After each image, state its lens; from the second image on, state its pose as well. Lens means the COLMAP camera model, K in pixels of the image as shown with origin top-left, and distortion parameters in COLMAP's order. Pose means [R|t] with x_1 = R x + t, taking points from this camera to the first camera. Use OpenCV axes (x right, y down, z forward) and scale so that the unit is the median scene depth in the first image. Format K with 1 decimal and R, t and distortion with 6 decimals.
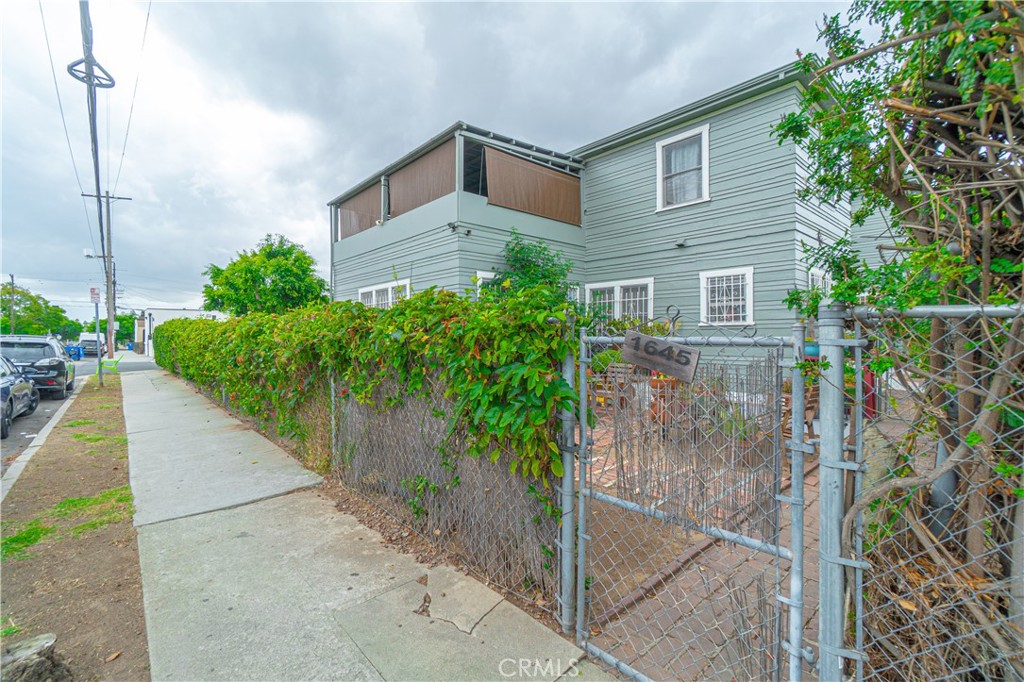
lens RADIAL K [[448.4, 0, 515.9], [0, 448.4, 339.5], [0, 0, 1]] dist [-0.003965, -0.000984]
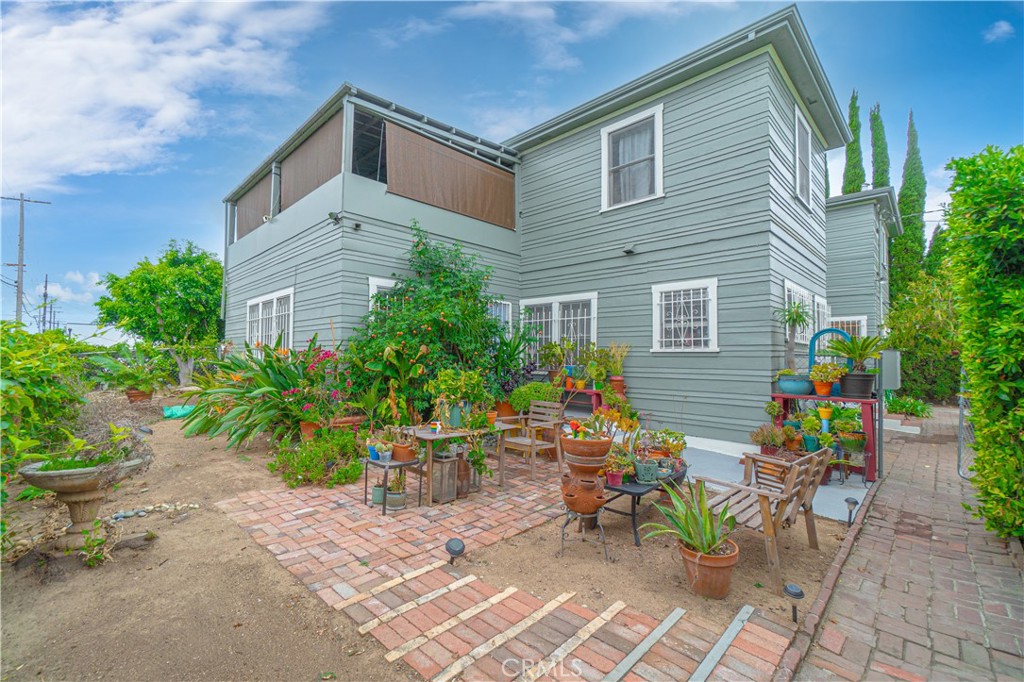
lens RADIAL K [[448.4, 0, 507.2], [0, 448.4, 344.9], [0, 0, 1]] dist [-0.003965, -0.000984]
pose [[0.998359, 0.014778, 0.055325, 0.101826], [-0.012680, 0.999194, -0.038085, -0.008913], [-0.055843, 0.037321, 0.997742, 0.204299]]
